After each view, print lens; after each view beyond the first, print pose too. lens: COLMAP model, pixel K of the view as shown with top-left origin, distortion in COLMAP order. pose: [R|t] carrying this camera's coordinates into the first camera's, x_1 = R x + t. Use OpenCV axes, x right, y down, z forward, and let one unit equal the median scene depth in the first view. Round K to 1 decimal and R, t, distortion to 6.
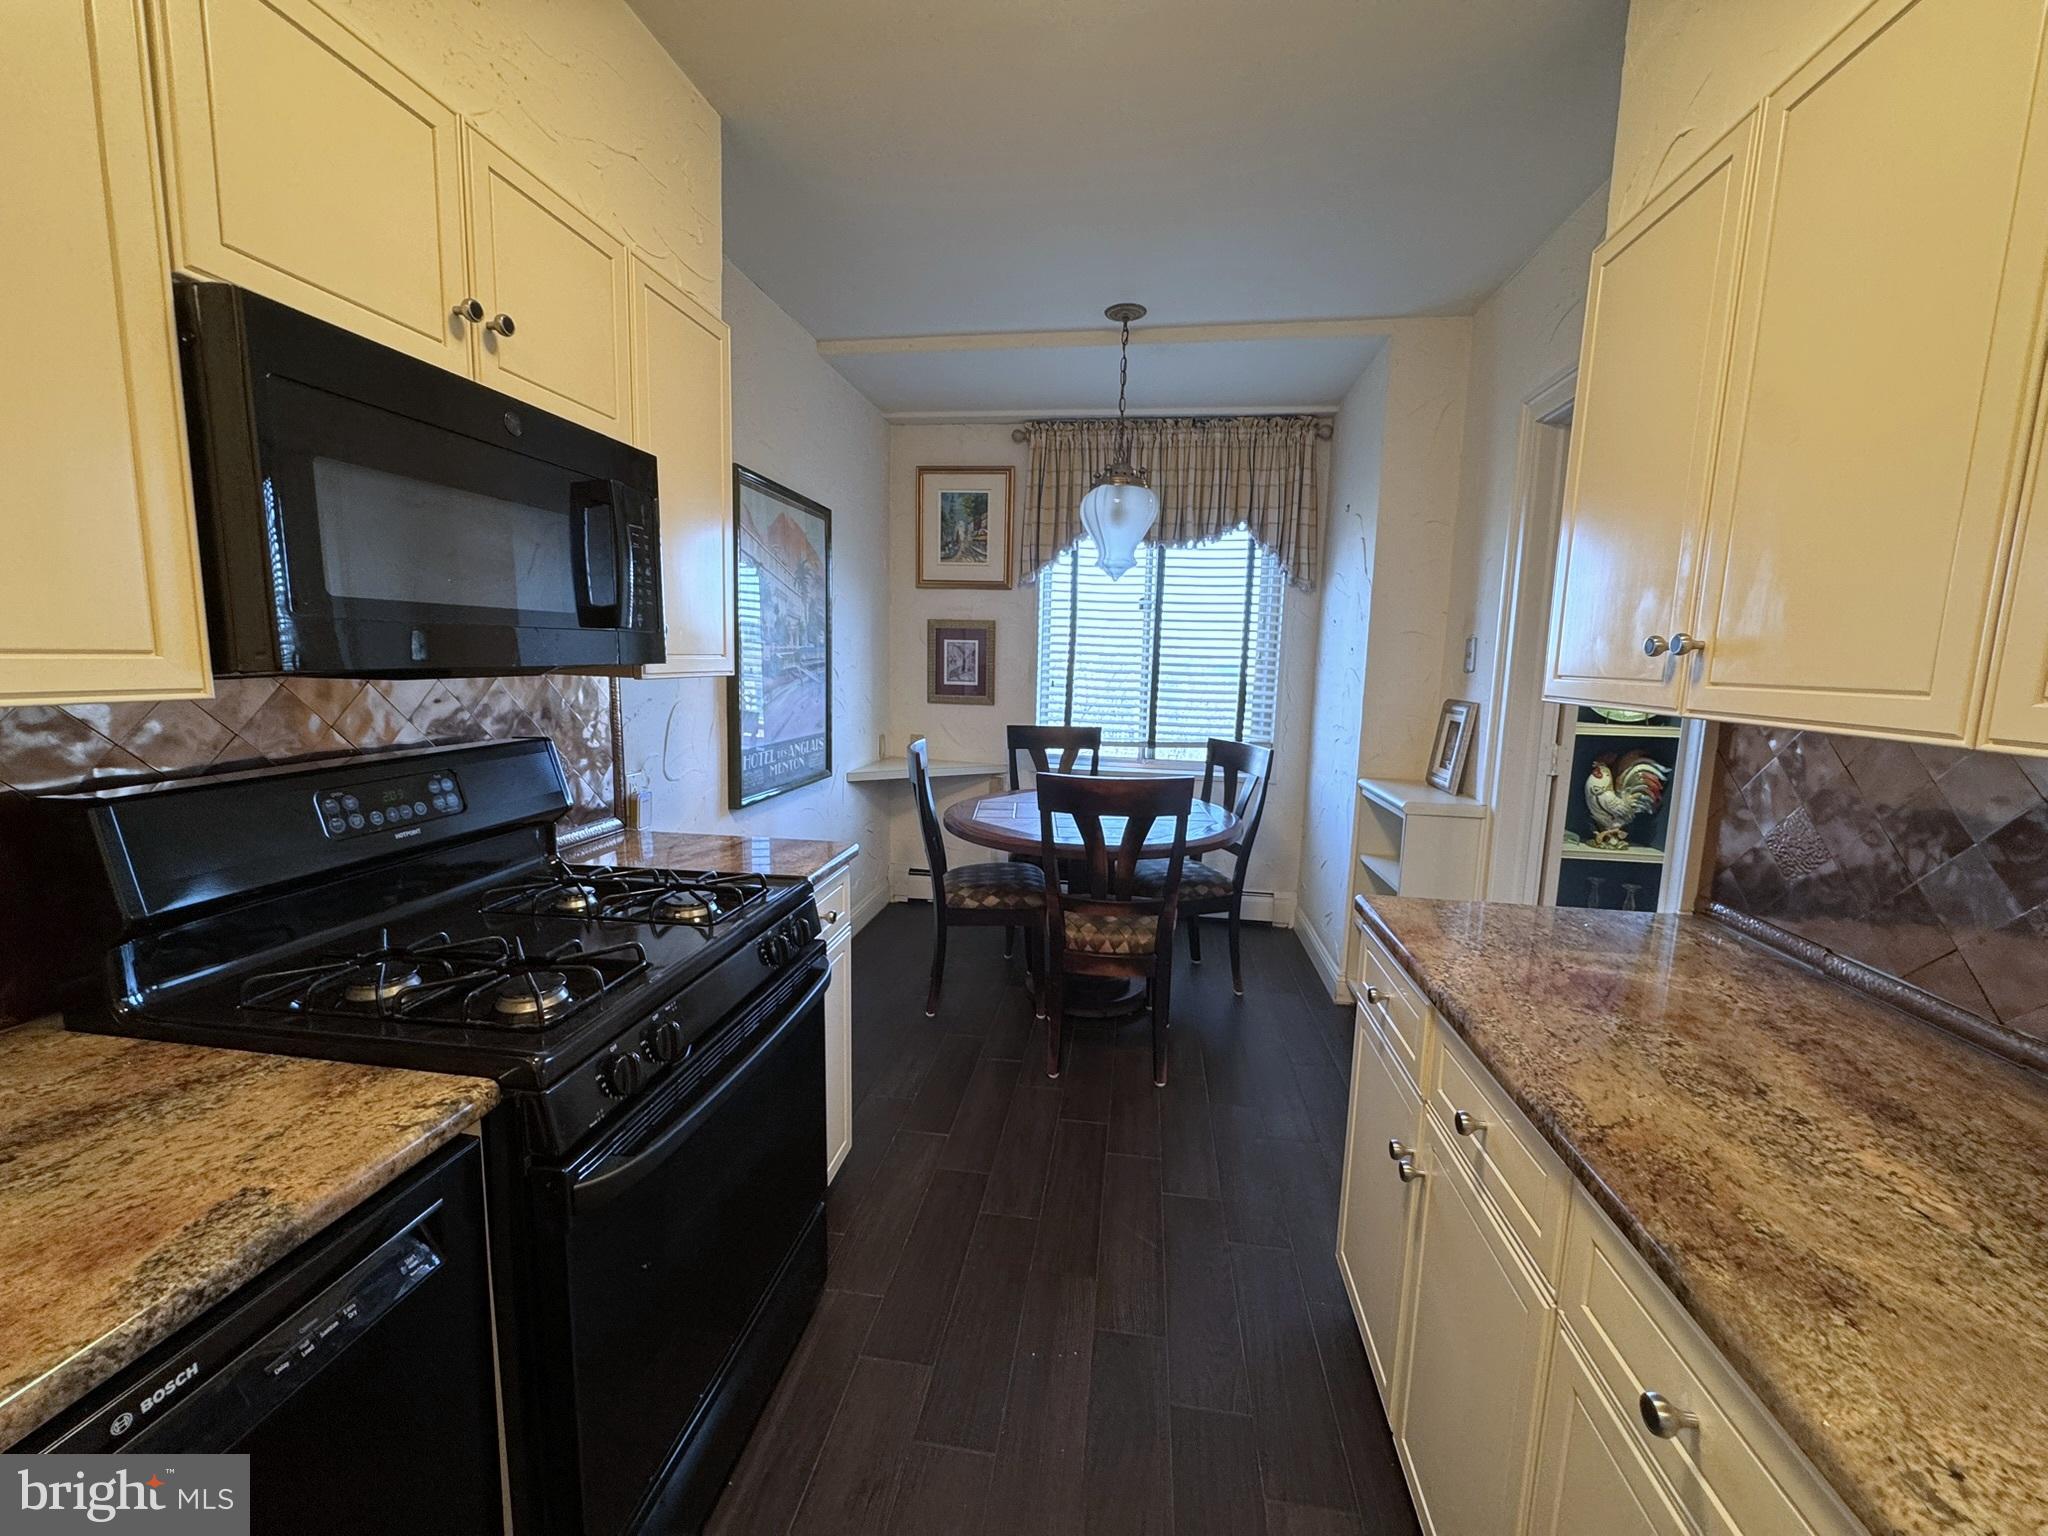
lens RADIAL K [[818.0, 0, 1020.0], [0, 818.0, 769.0], [0, 0, 1]] dist [-0.004344, 0.001042]
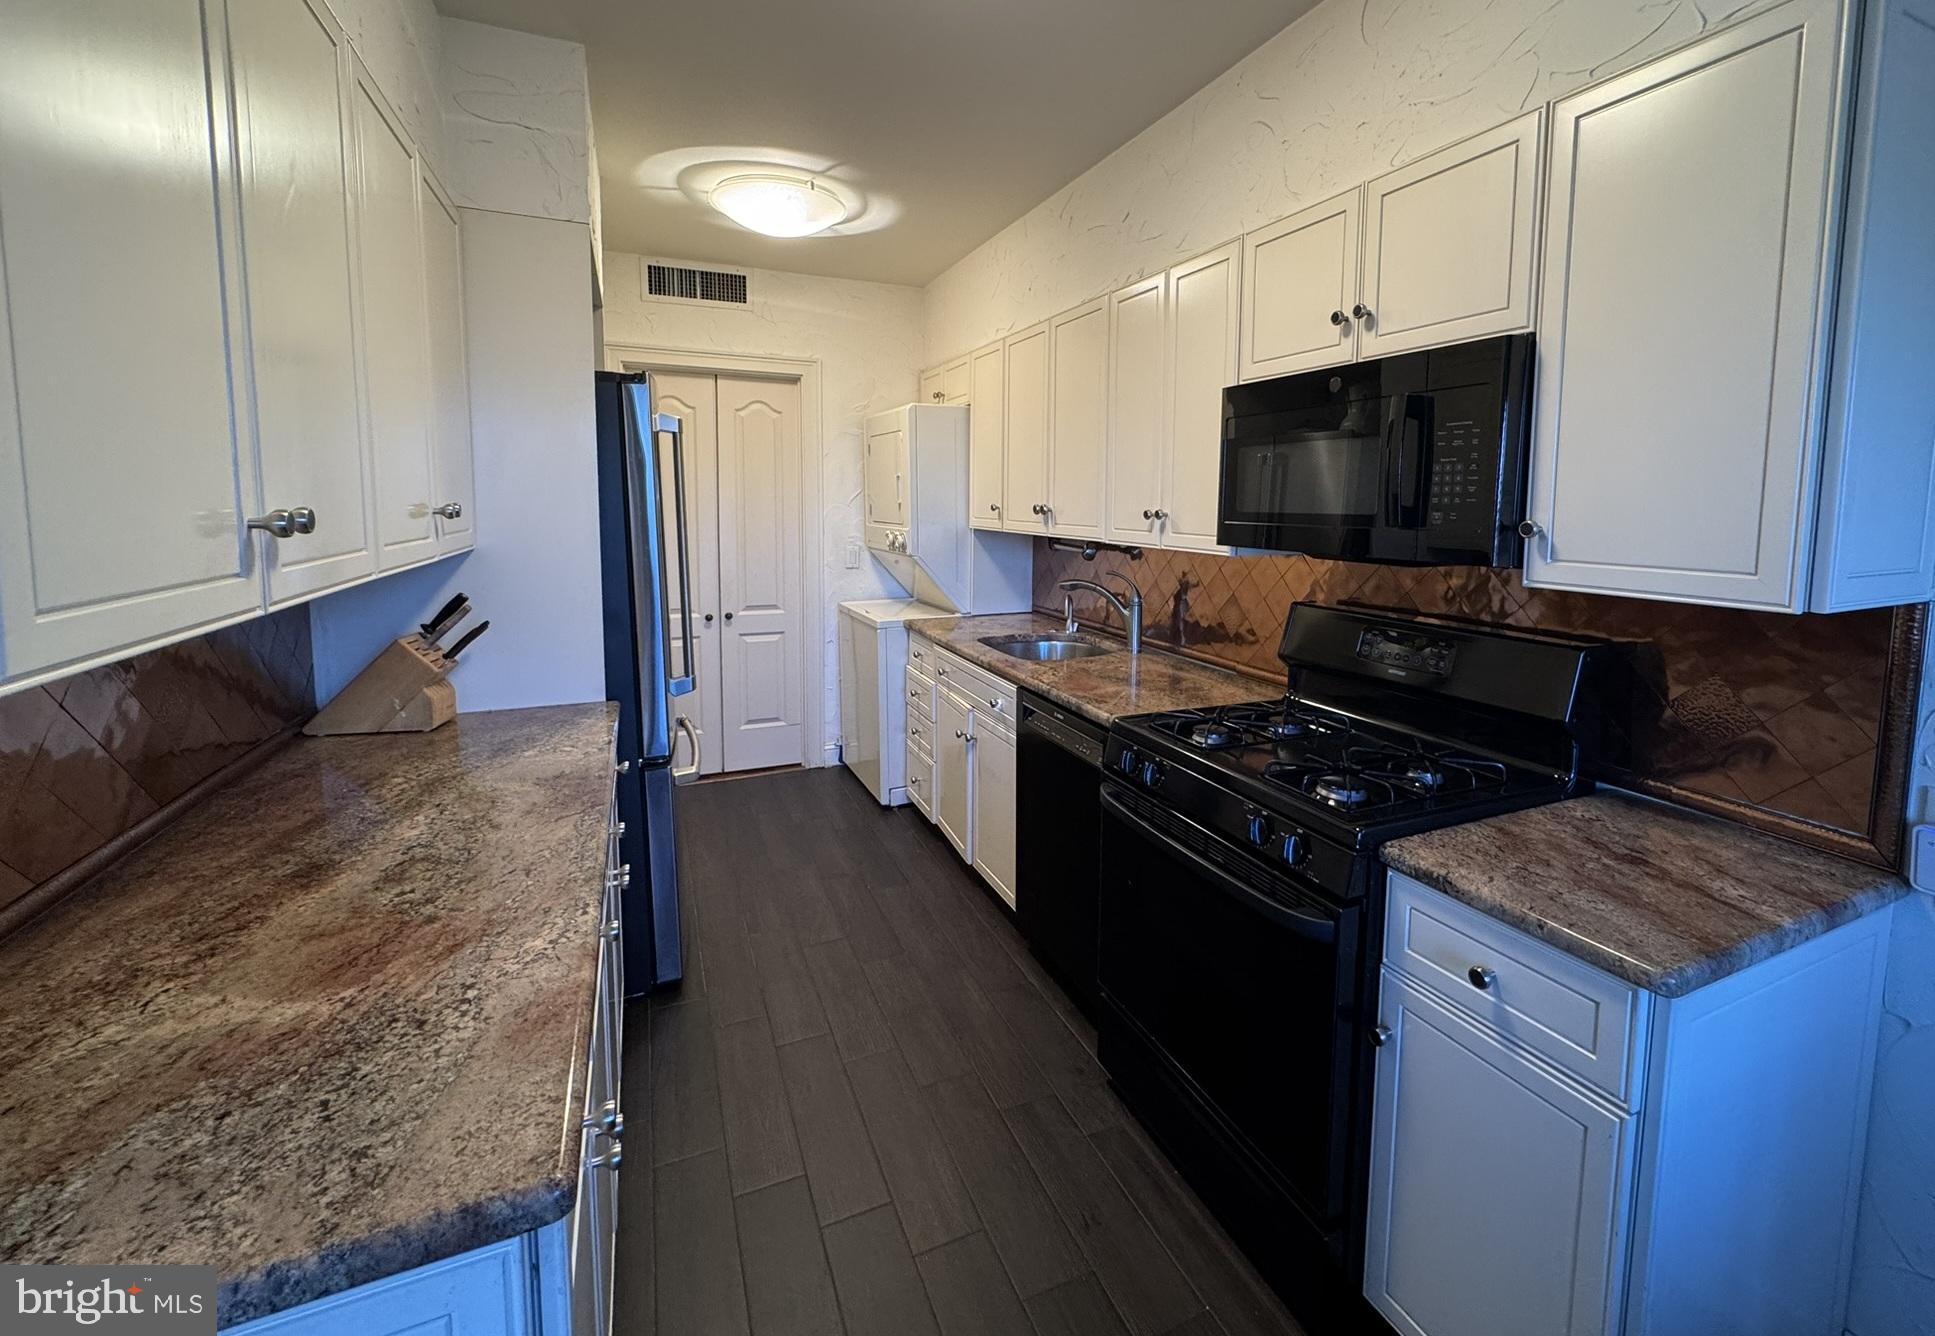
lens RADIAL K [[815.7, 0, 1023.6], [0, 815.7, 570.6], [0, 0, 1]] dist [-0.004117, -0.000417]
pose [[-0.829668, 0.012365, -0.558120, 0.199117], [-0.109731, 0.976639, 0.184756, -0.098748], [0.547367, 0.214529, -0.808930, 0.611517]]
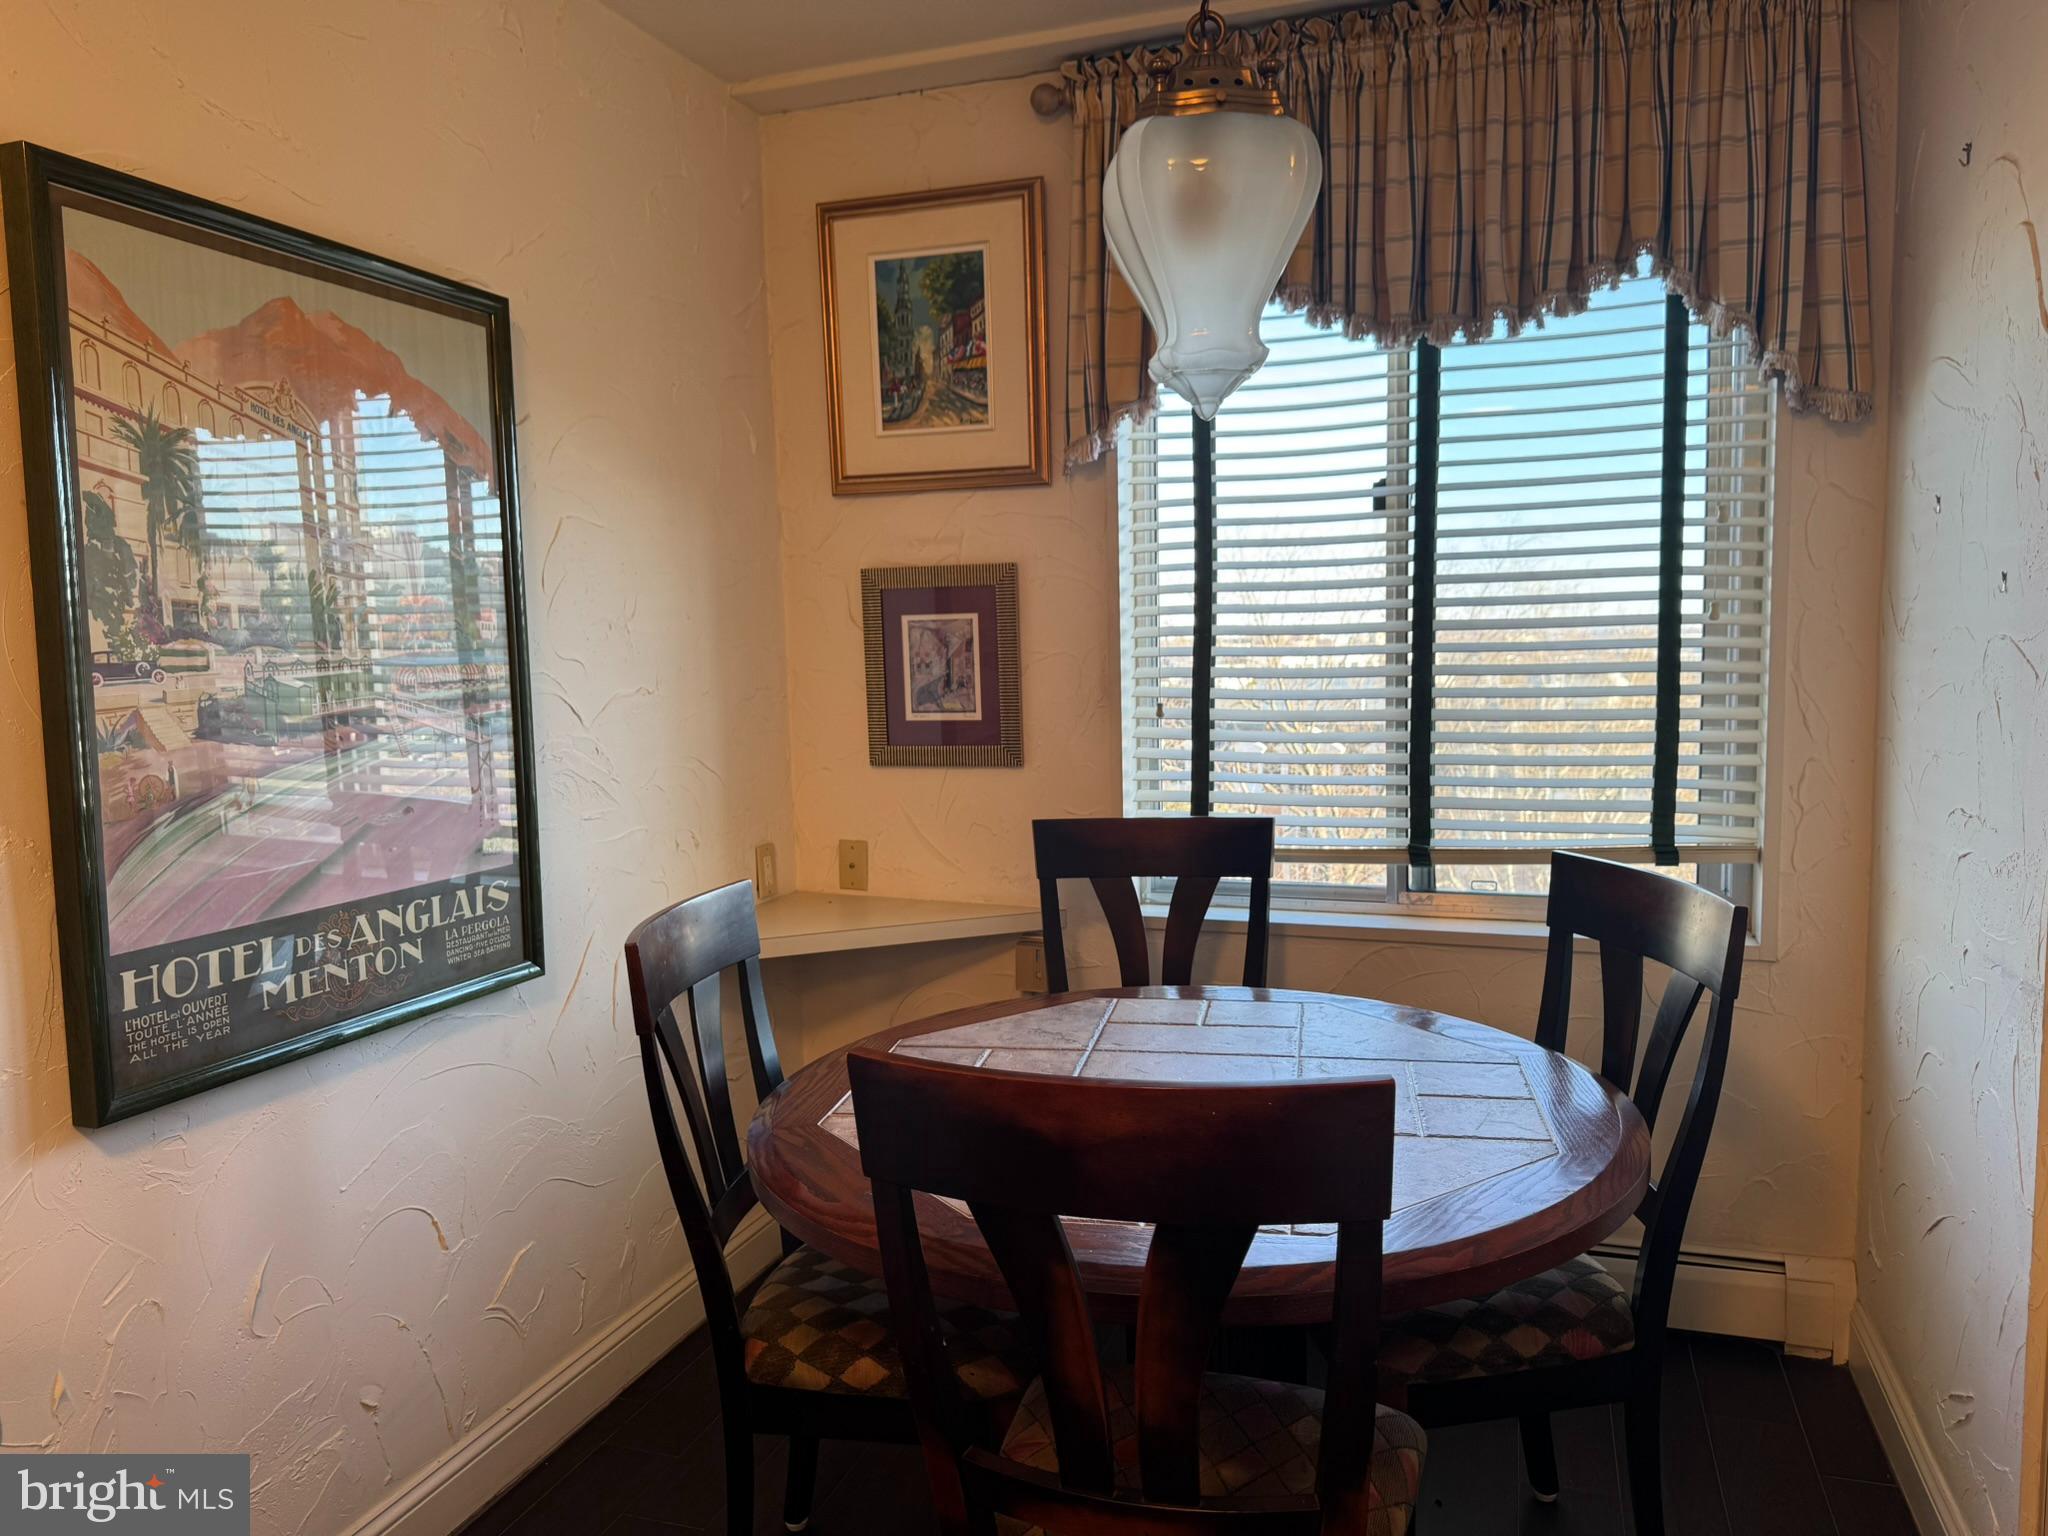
lens RADIAL K [[1459.9, 0, 1019.8], [0, 1459.9, 788.0], [0, 0, 1]] dist [0.028862, -0.027900]
pose [[0.981427, -0.029369, -0.189573, 0.117437], [0.022188, 0.998958, -0.039888, -0.043281], [0.190547, 0.034941, 0.981056, 0.316320]]
